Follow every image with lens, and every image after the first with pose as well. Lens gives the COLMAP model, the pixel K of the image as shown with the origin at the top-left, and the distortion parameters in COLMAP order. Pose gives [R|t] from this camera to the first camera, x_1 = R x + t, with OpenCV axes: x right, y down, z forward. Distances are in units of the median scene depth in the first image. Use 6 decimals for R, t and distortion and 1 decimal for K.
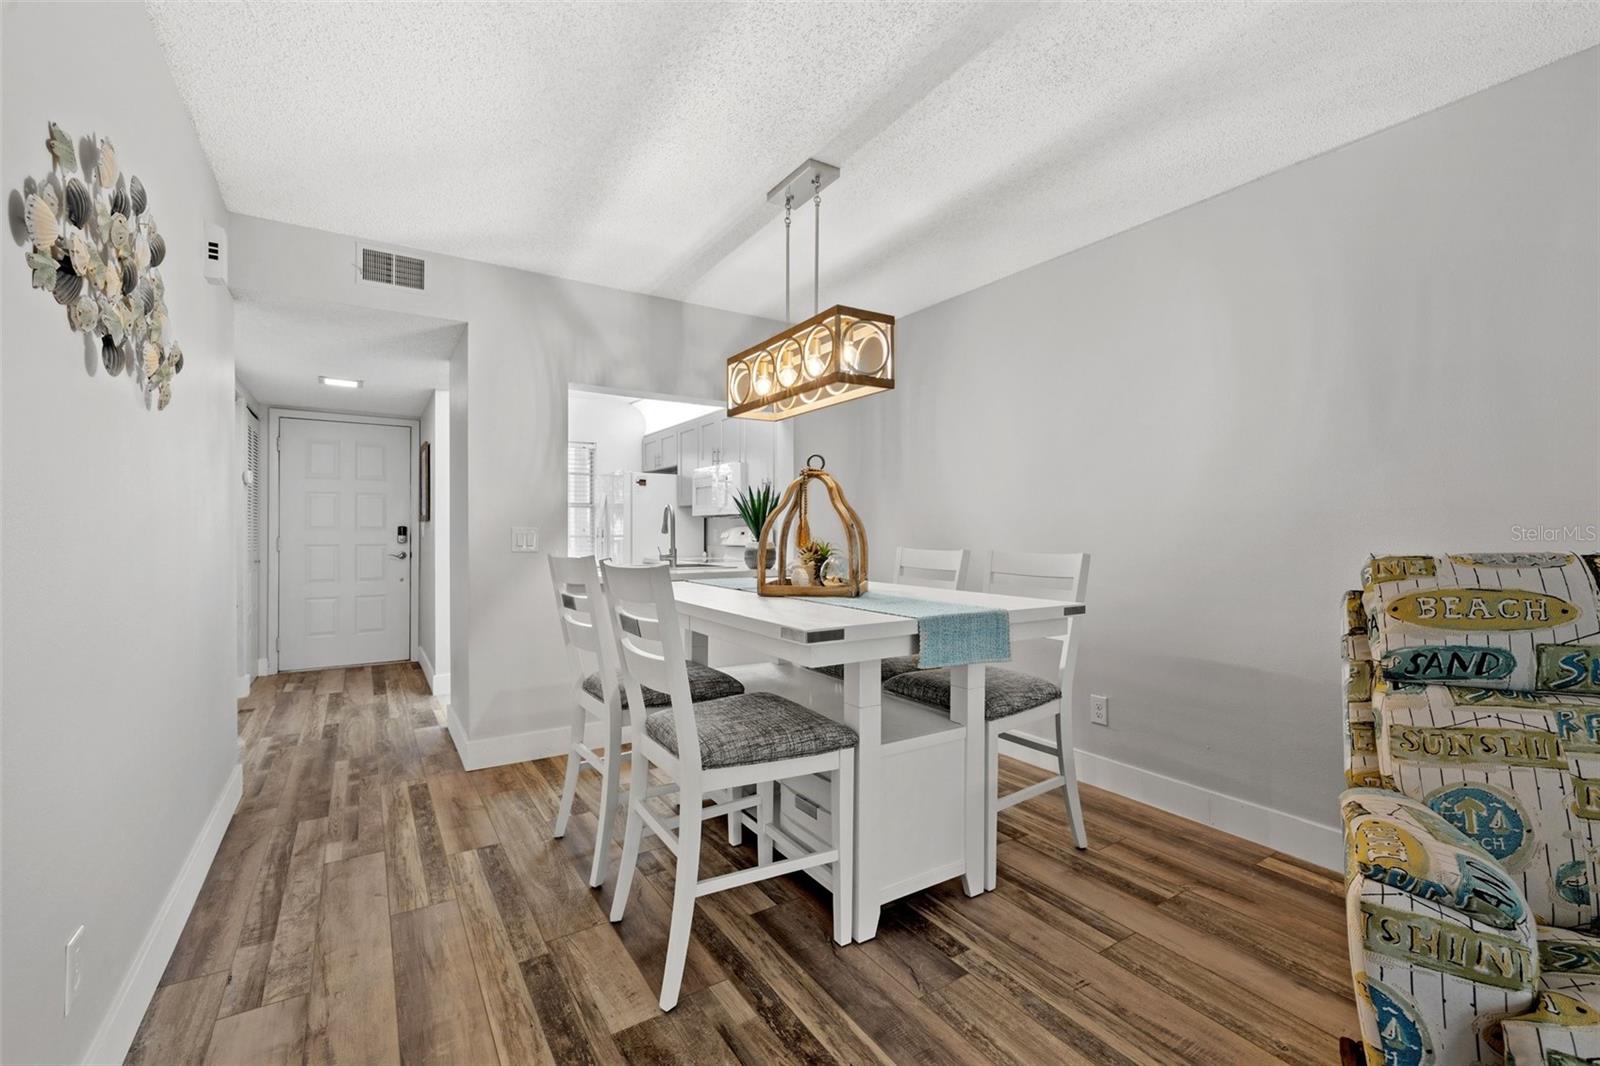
lens RADIAL K [[673.8, 0, 792.7], [0, 673.8, 537.2], [0, 0, 1]] dist [-0.000905, 0.000200]
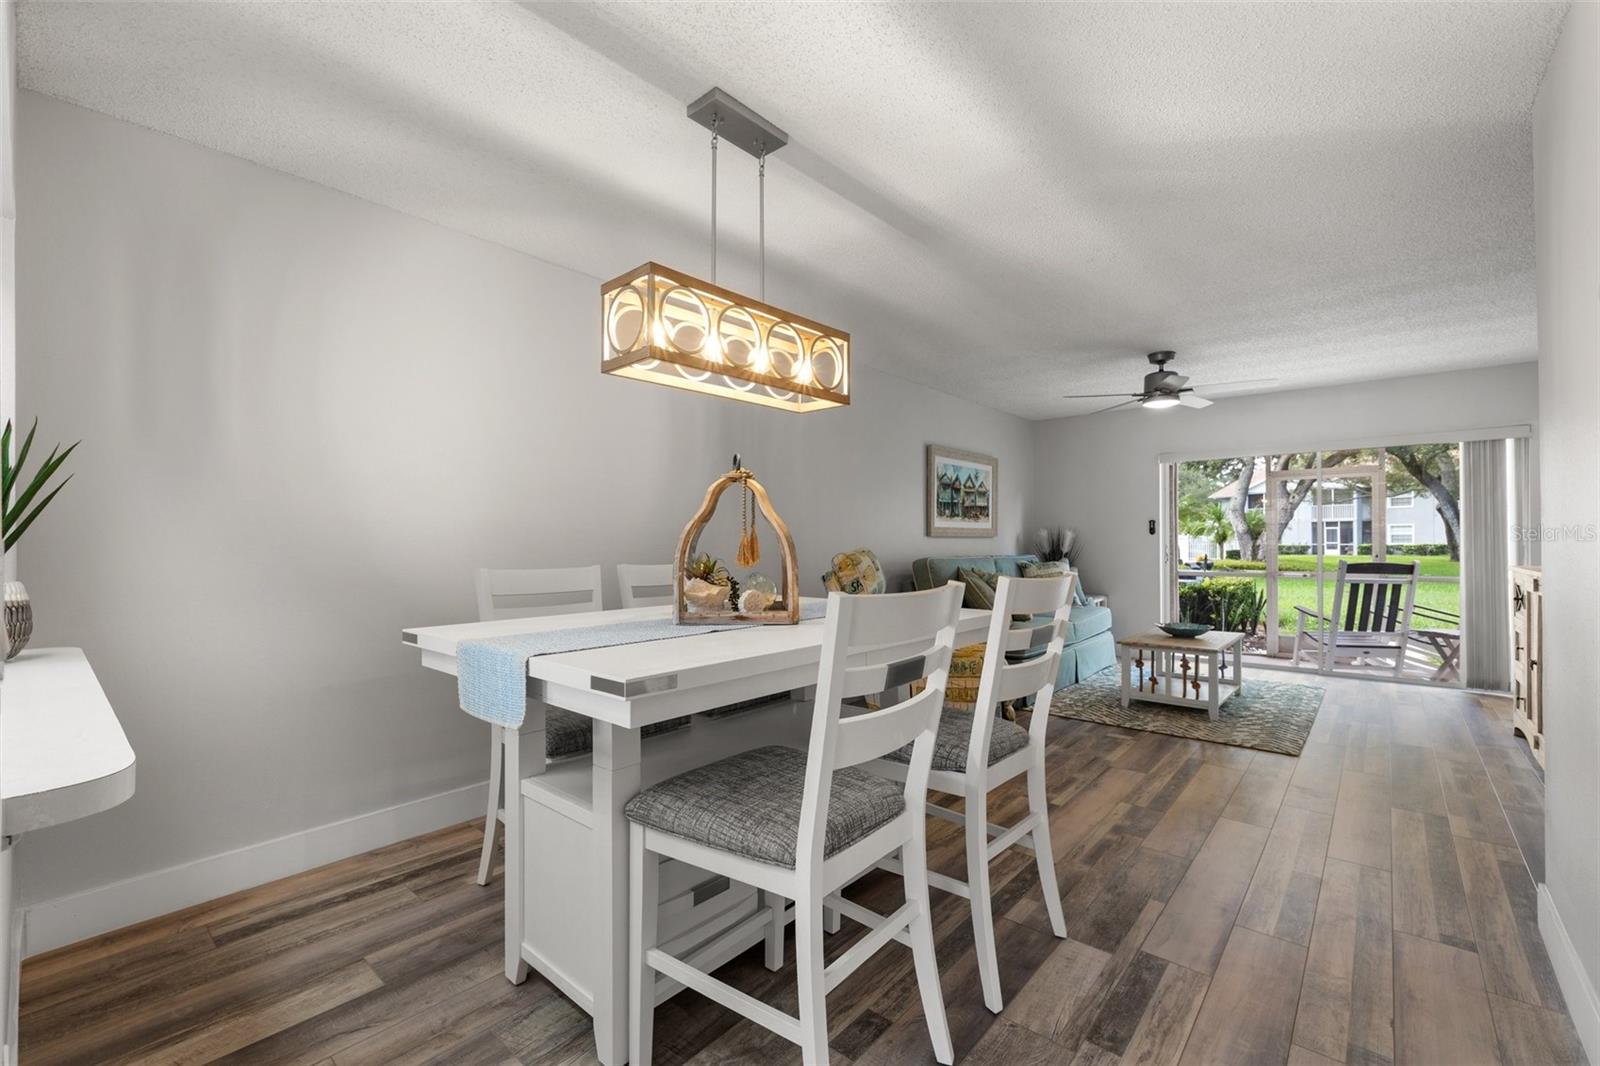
lens RADIAL K [[673.8, 0, 792.7], [0, 673.8, 537.2], [0, 0, 1]] dist [-0.000905, 0.000200]
pose [[-0.274602, 0.004501, 0.961547, -0.842005], [0.011616, 0.999932, -0.001363, -0.018538], [-0.961488, 0.010795, -0.274635, 1.230174]]
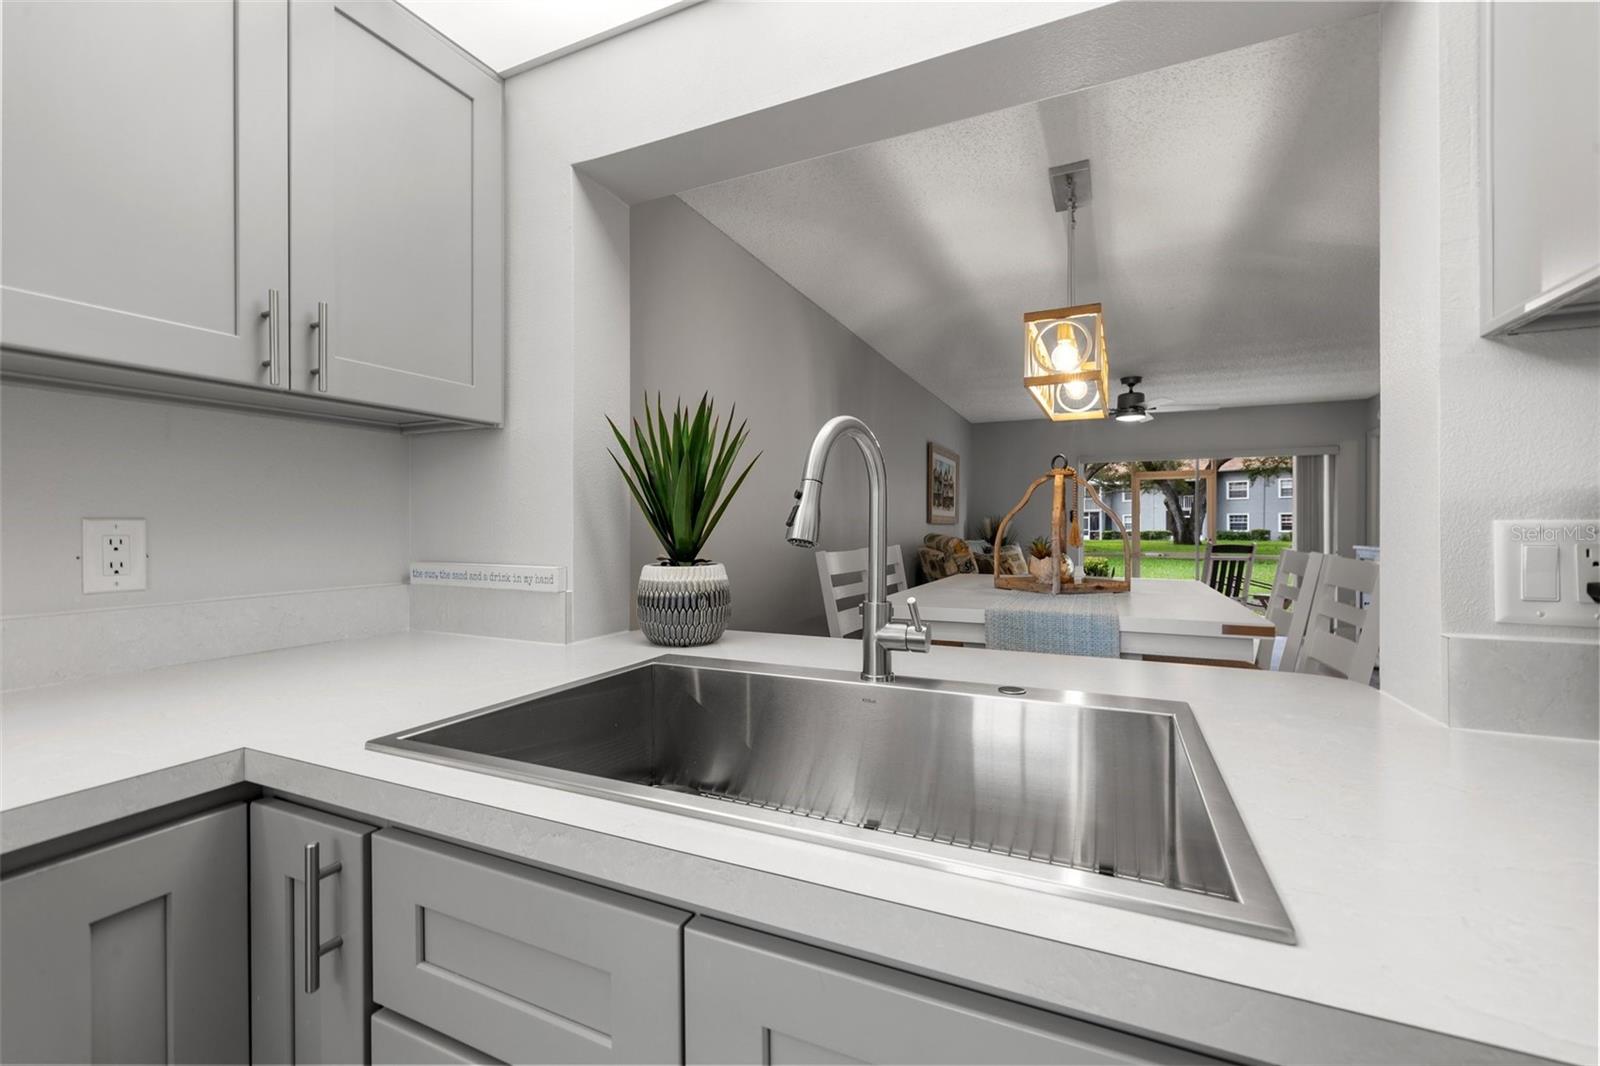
lens RADIAL K [[667.4, 0, 793.5], [0, 667.4, 529.5], [0, 0, 1]] dist [0.000857, 0.000069]
pose [[-0.534286, -0.004272, 0.845293, -0.651670], [0.007759, 0.999920, 0.009957, -0.025520], [-0.845268, 0.011879, -0.534210, 2.003684]]
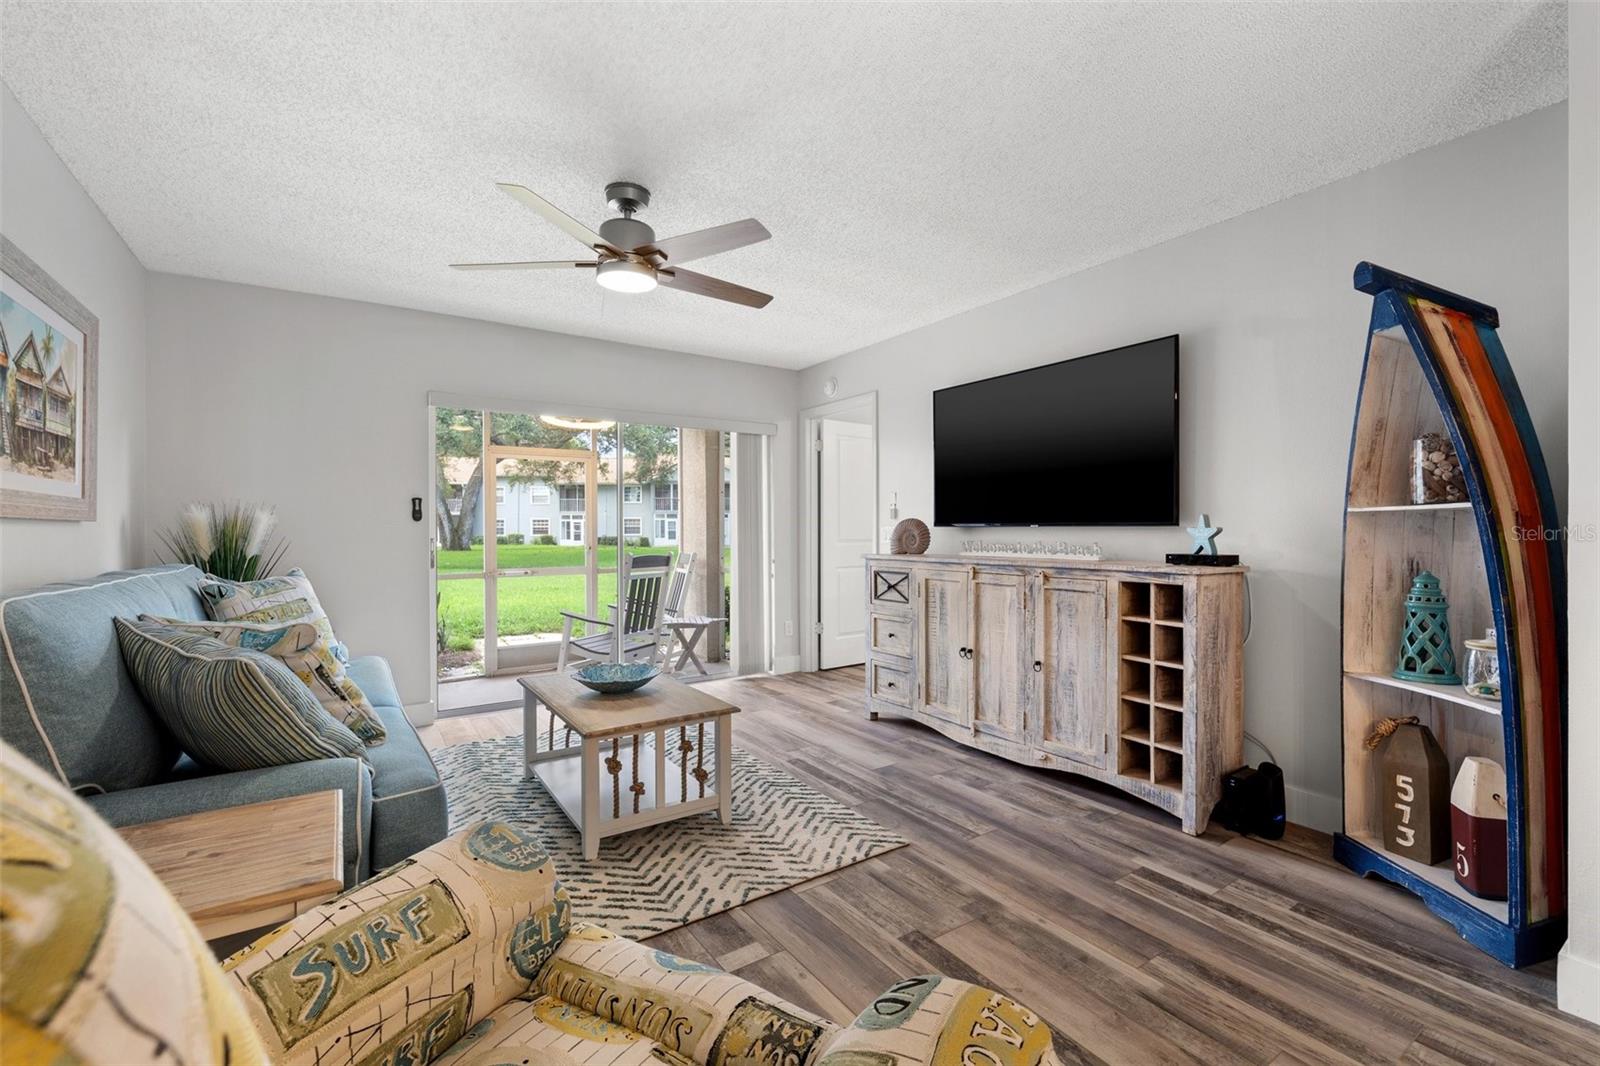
lens RADIAL K [[673.8, 0, 792.7], [0, 673.8, 537.2], [0, 0, 1]] dist [-0.000905, 0.000200]
pose [[-0.999860, 0.003733, -0.016317, 0.511339], [0.003407, 0.999795, 0.019961, -0.006896], [0.016388, 0.019902, -0.999668, 0.744457]]
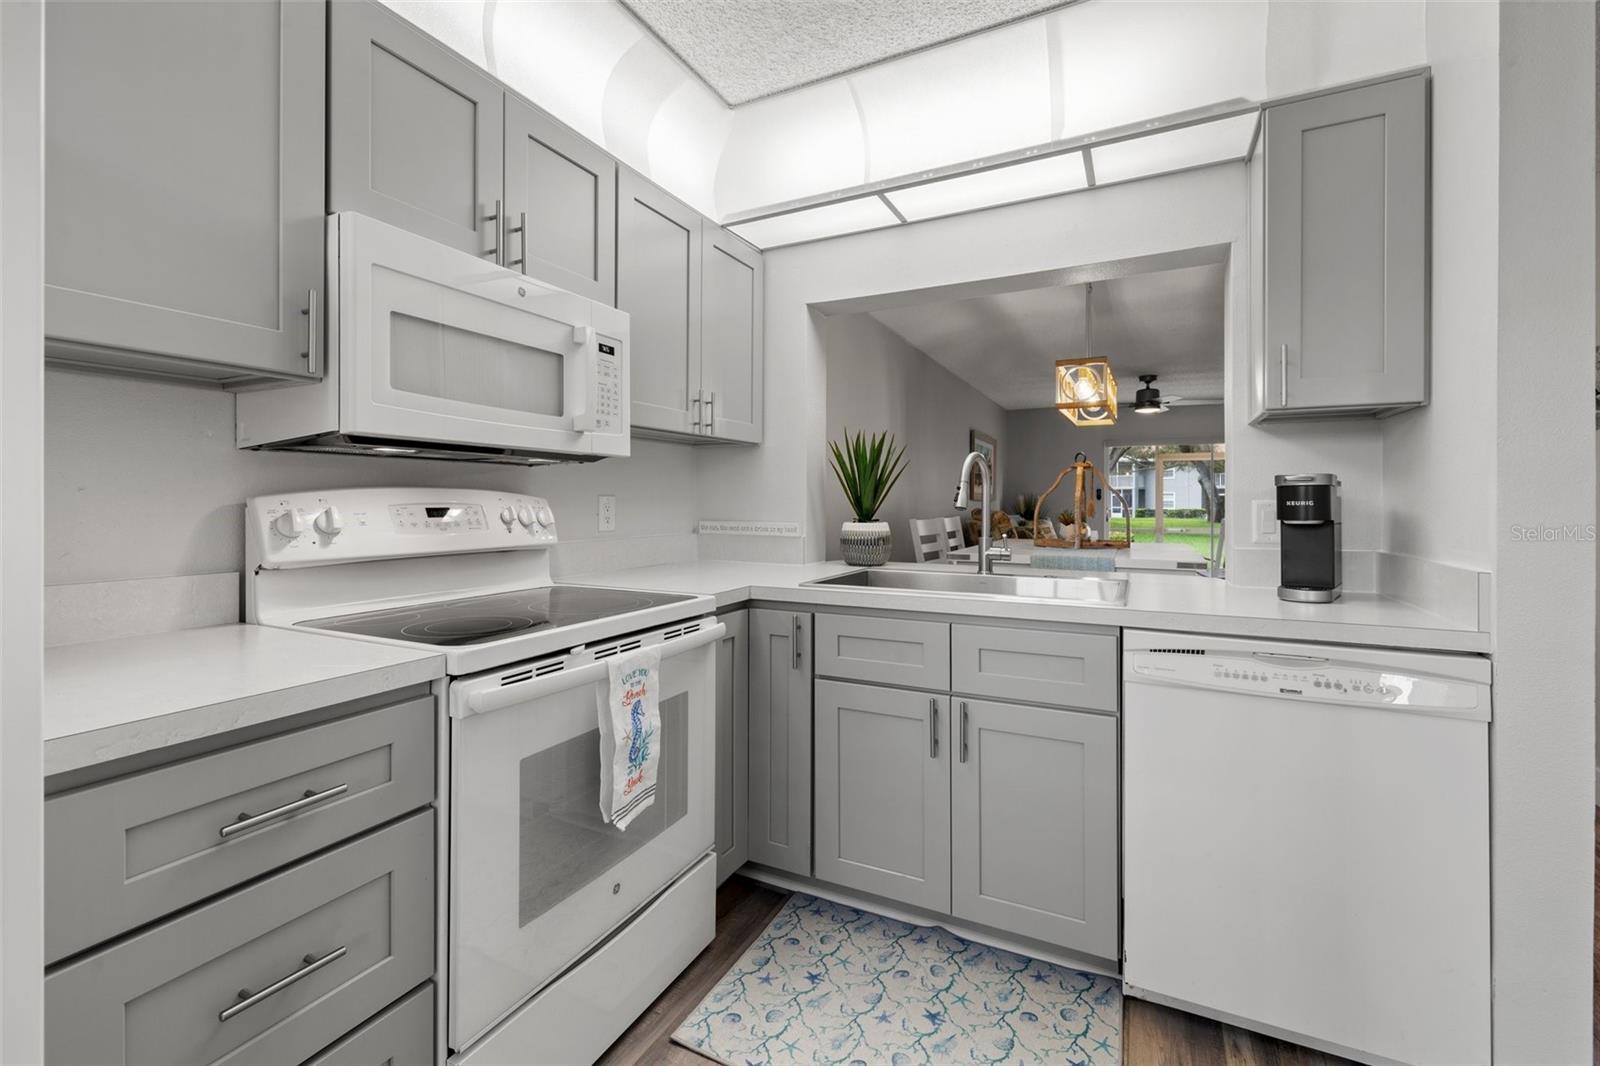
lens RADIAL K [[684.1, 0, 791.2], [0, 684.1, 496.1], [0, 0, 1]] dist [-0.000956, 0.000135]
pose [[-0.504680, 0.004093, 0.863297, -0.992195], [0.002073, 0.999992, -0.003529, -0.027672], [-0.863304, 0.000008, -0.504684, 2.432947]]
